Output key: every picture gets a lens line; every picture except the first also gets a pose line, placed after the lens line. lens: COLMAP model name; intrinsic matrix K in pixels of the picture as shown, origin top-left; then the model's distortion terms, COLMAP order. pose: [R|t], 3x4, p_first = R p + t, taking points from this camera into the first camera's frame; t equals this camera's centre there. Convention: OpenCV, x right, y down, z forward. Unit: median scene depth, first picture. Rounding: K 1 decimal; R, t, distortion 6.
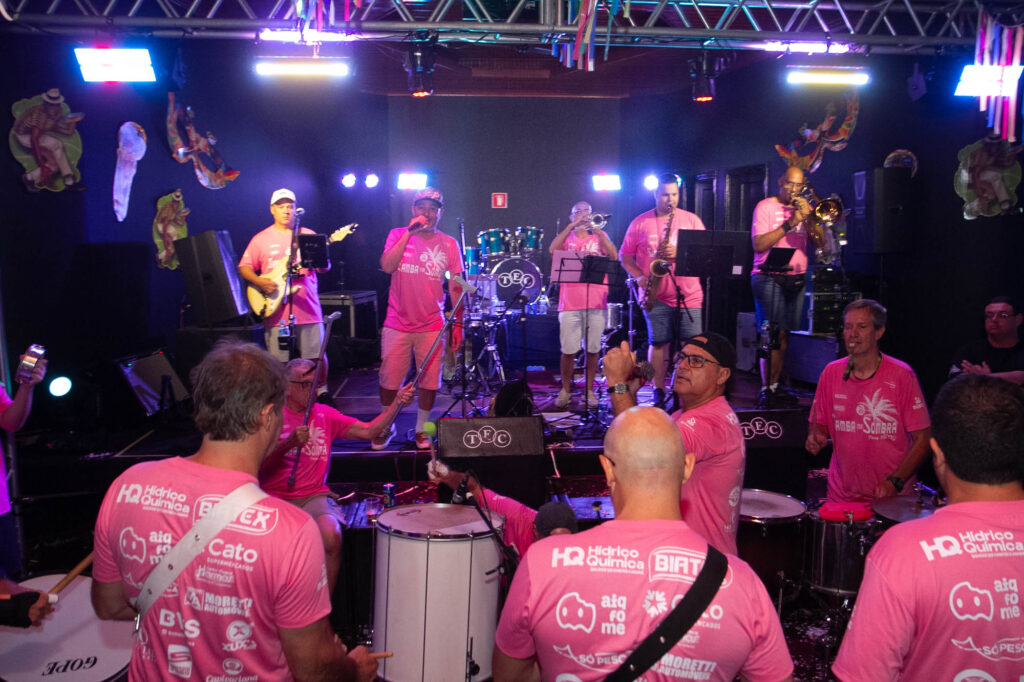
lens RADIAL K [[838.5, 0, 513.1], [0, 838.5, 345.5], [0, 0, 1]] dist [-0.036759, 0.051899]
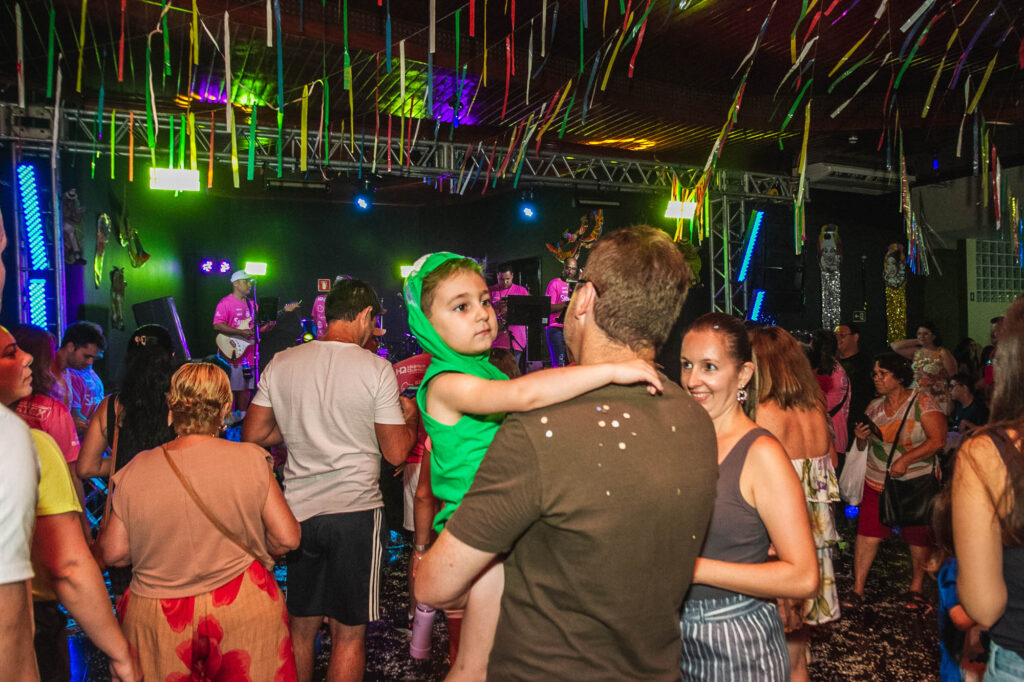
lens RADIAL K [[838.5, 0, 521.2], [0, 838.5, 347.5], [0, 0, 1]] dist [-0.036759, 0.051899]
pose [[0.946693, -0.018471, 0.321606, -0.195469], [0.055092, 0.992930, -0.105143, 0.085199], [-0.317390, 0.117257, 0.941018, -0.316582]]
